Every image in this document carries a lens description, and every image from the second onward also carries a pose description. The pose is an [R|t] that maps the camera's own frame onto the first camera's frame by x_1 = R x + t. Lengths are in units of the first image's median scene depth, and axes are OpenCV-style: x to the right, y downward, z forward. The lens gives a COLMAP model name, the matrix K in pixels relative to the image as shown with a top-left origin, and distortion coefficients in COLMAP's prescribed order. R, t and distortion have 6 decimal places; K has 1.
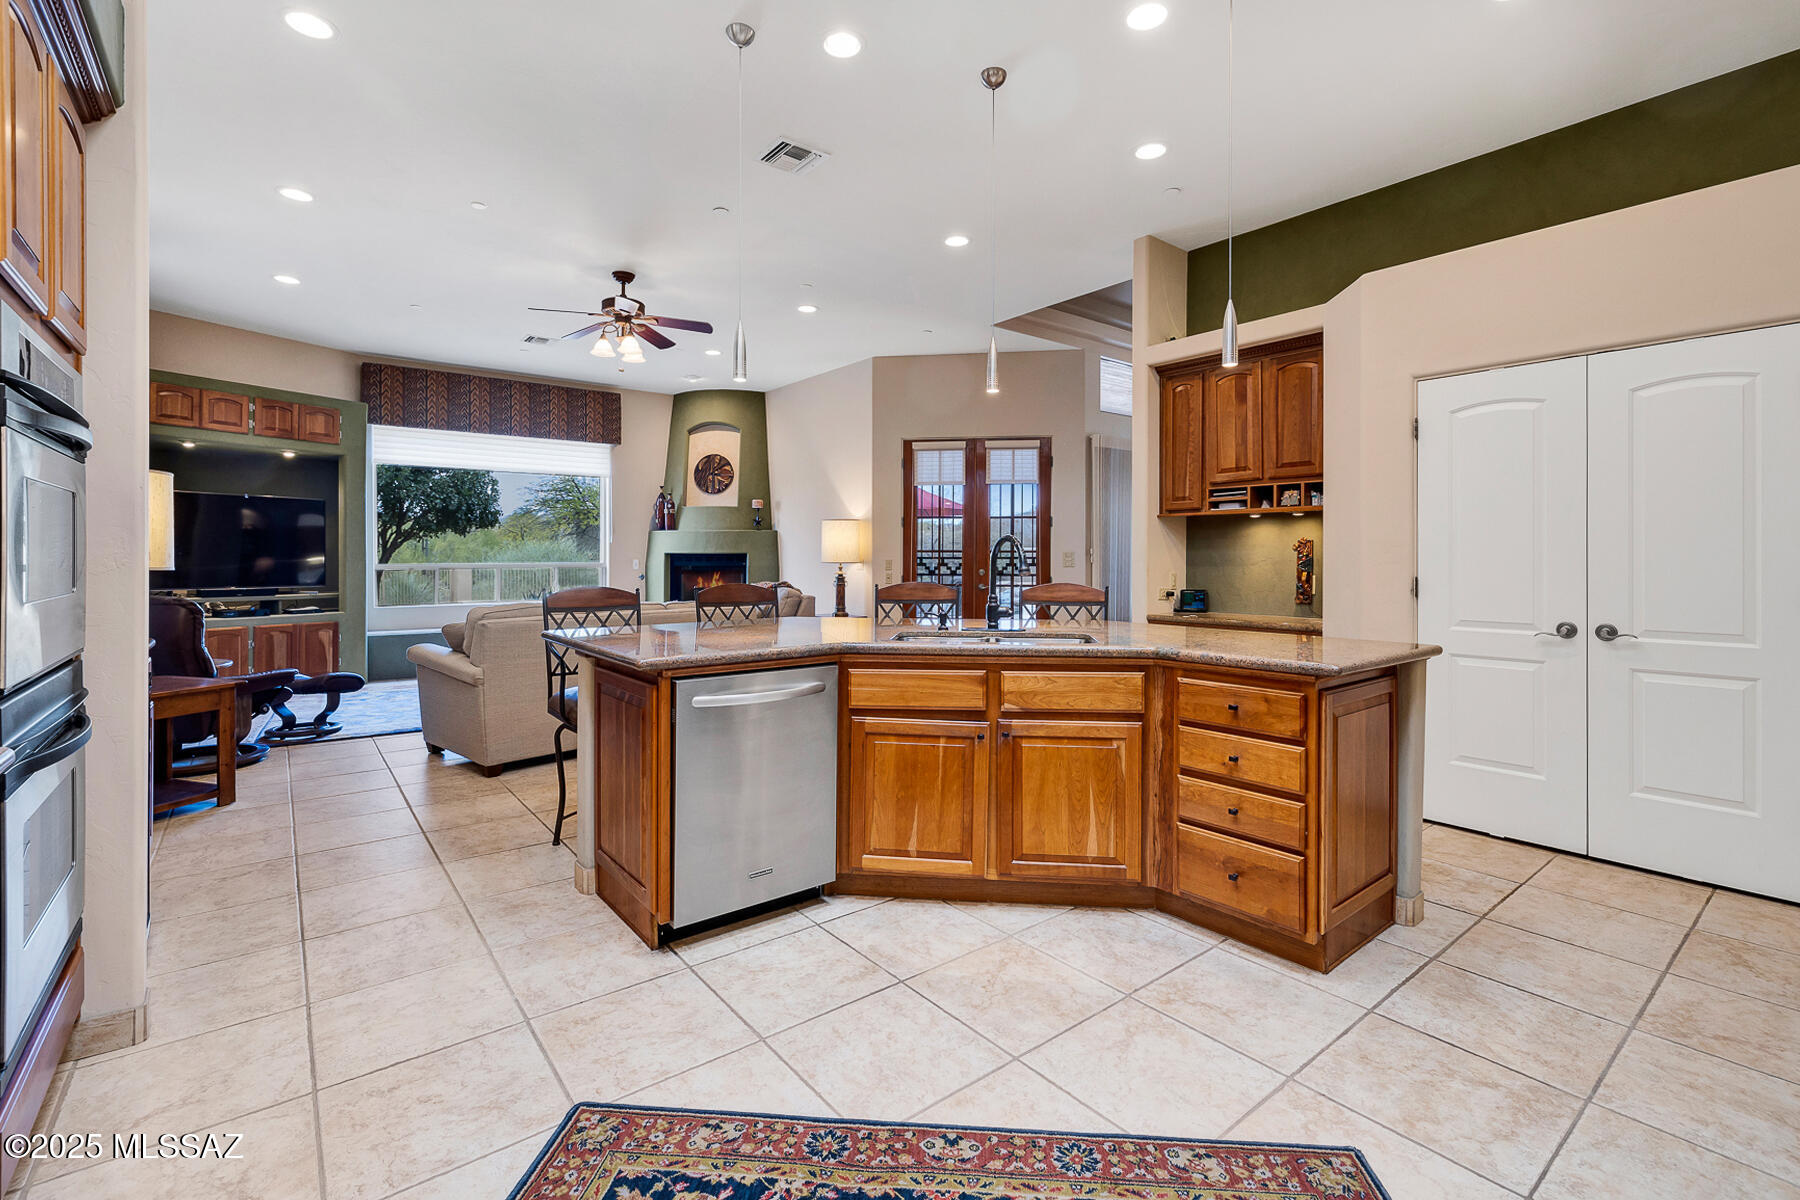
lens RADIAL K [[791.0, 0, 892.3], [0, 791.0, 575.1], [0, 0, 1]] dist [0.000172, 0.000655]
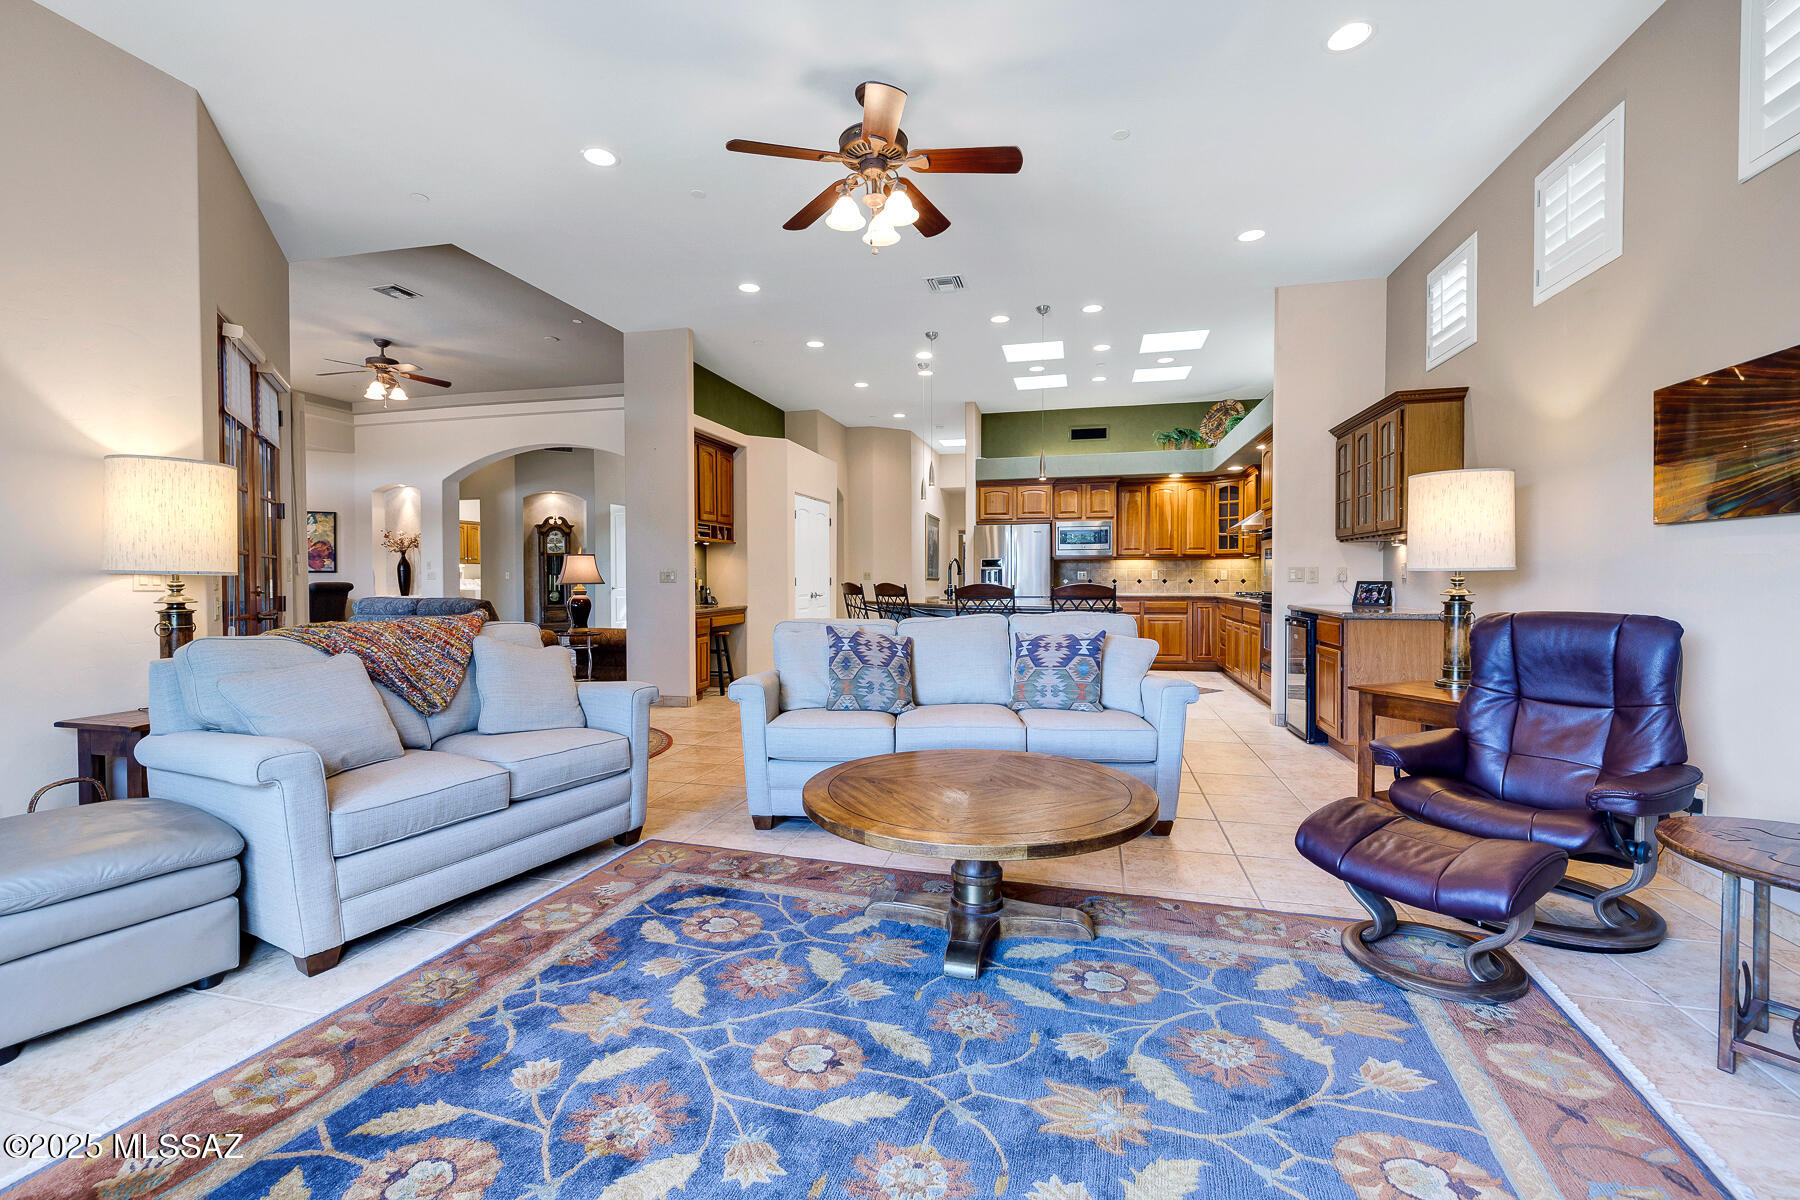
lens RADIAL K [[789.4, 0, 900.0], [0, 789.4, 600.0], [0, 0, 1]] dist [0.000843, 0.000050]
pose [[-0.623518, -0.019738, 0.781560, -1.004383], [0.022586, 0.998809, 0.043243, -0.020626], [-0.781483, 0.044615, -0.622329, 1.657946]]
